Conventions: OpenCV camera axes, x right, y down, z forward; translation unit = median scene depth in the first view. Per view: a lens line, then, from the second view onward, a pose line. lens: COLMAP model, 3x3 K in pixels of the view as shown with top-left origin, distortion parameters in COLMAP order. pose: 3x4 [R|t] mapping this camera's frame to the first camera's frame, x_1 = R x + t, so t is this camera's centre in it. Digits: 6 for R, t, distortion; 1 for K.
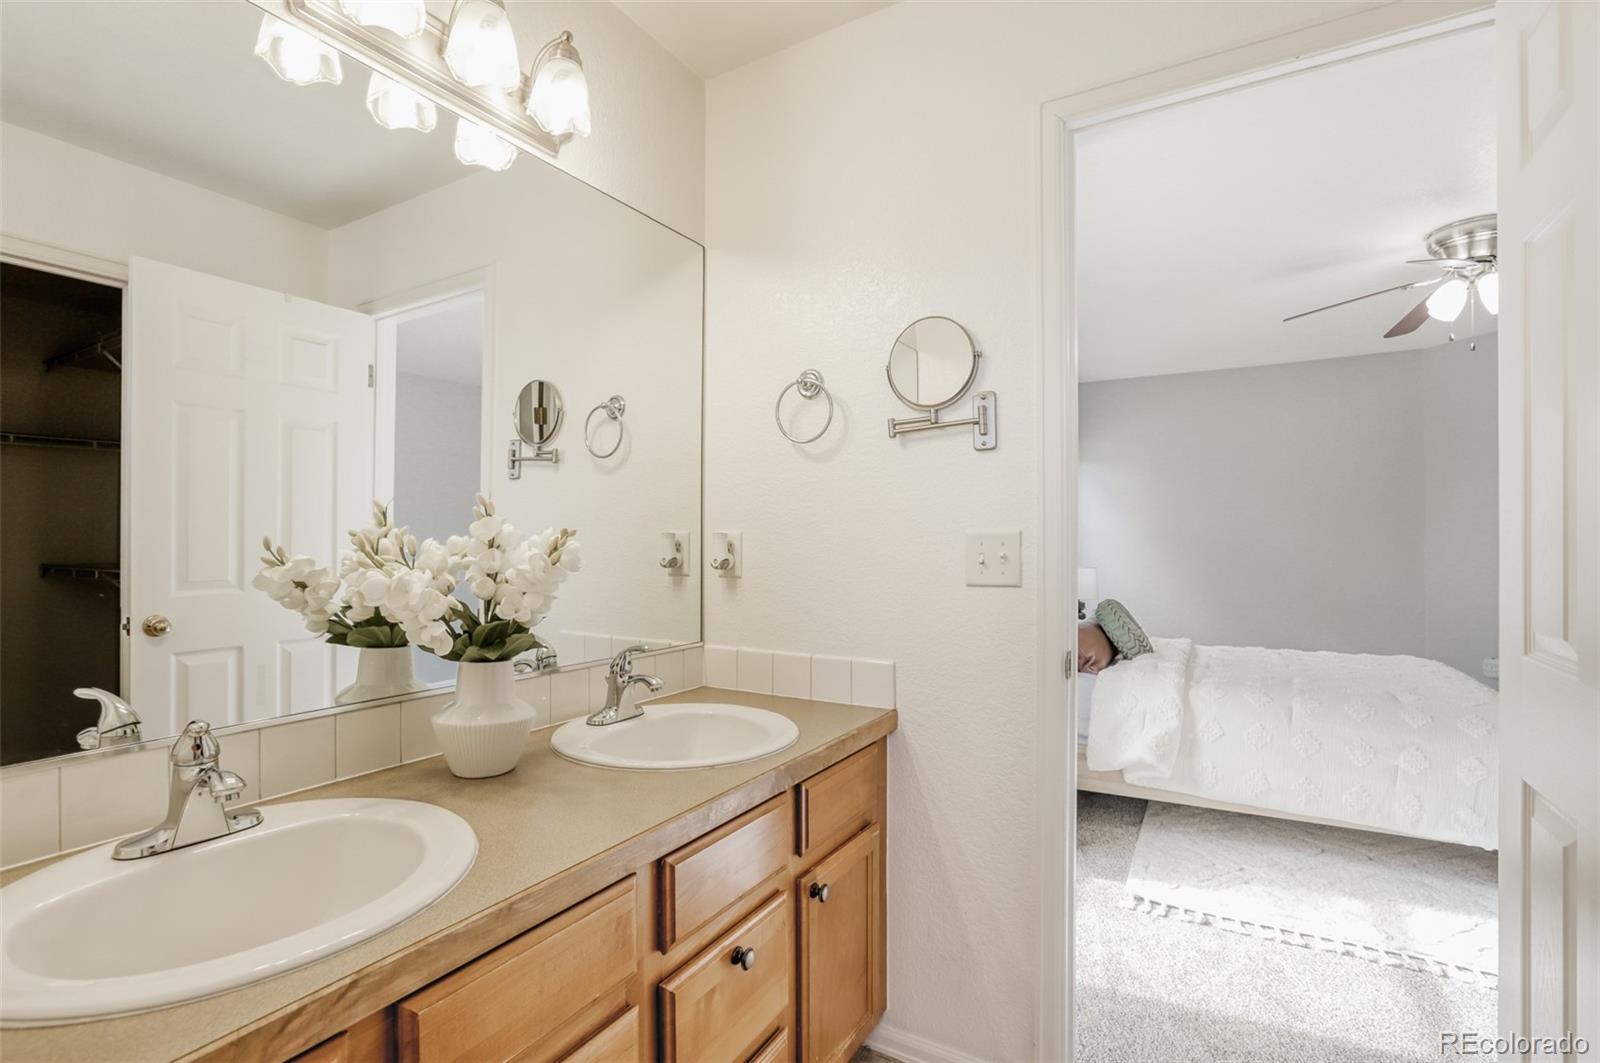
lens RADIAL K [[758.7, 0, 778.8], [0, 758.7, 541.0], [0, 0, 1]] dist [-0.040000, 0.018769]
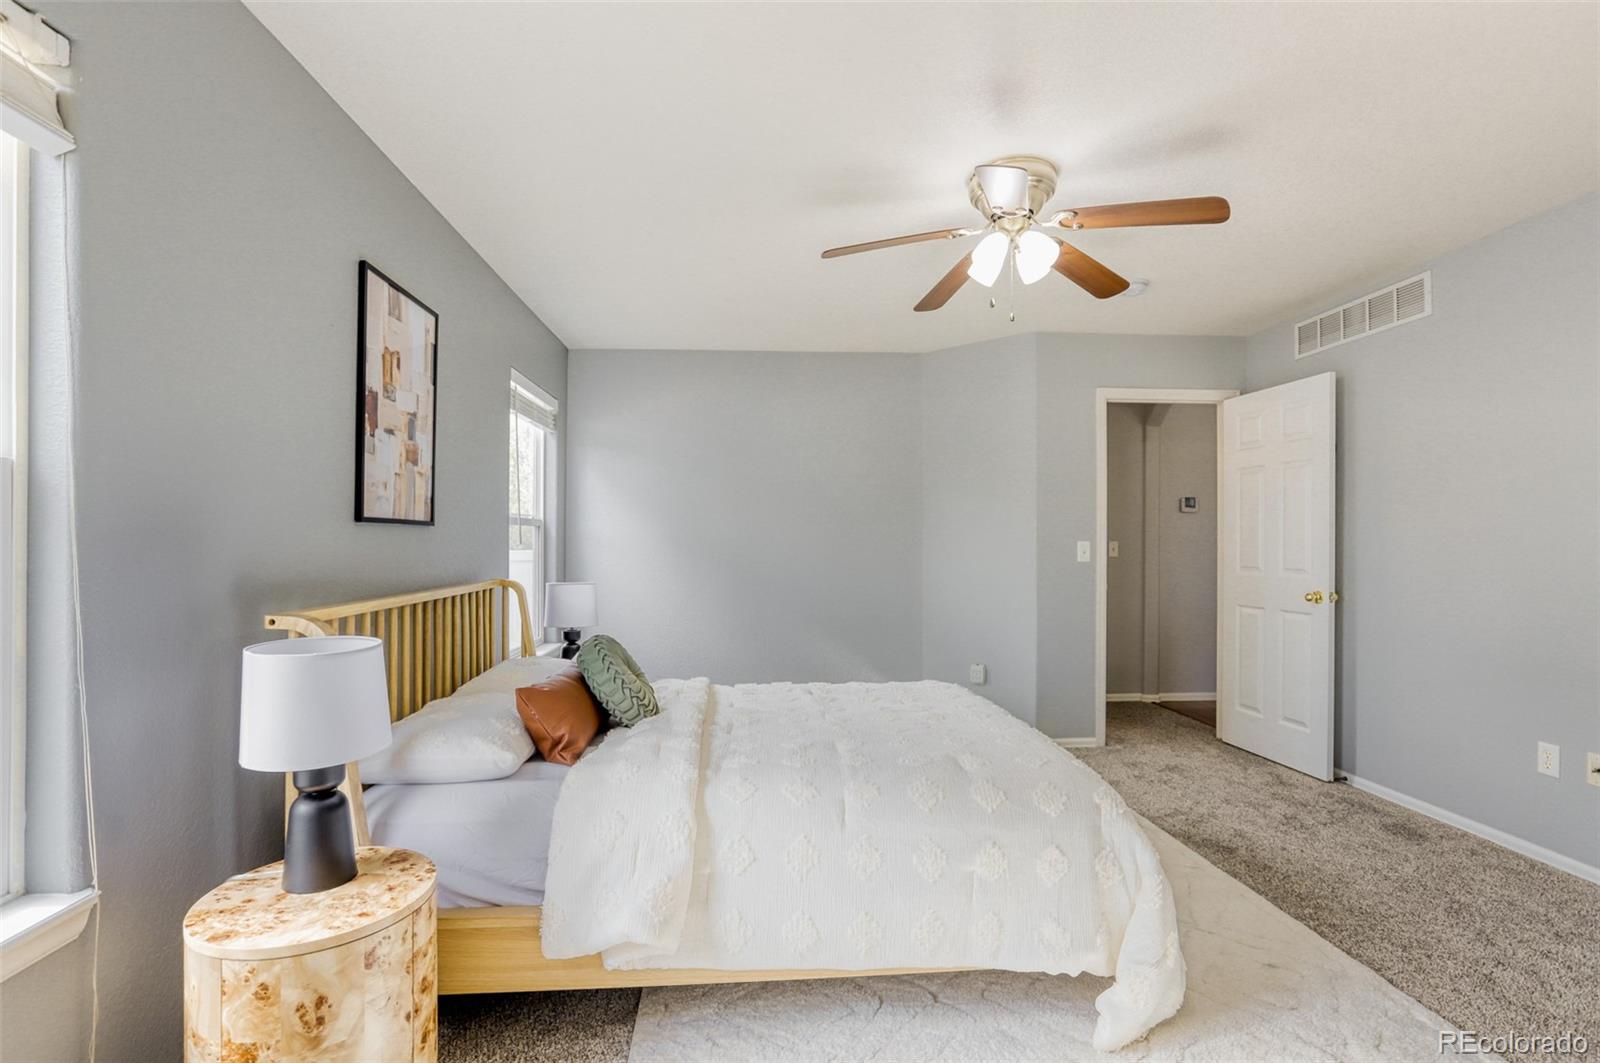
lens RADIAL K [[758.7, 0, 799.4], [0, 758.7, 538.4], [0, 0, 1]] dist [-0.040000, 0.018769]
pose [[0.815188, 0.008962, 0.579126, 0.241433], [-0.003042, 0.999933, -0.011192, -0.001909], [-0.579188, 0.007362, 0.815161, 0.433652]]
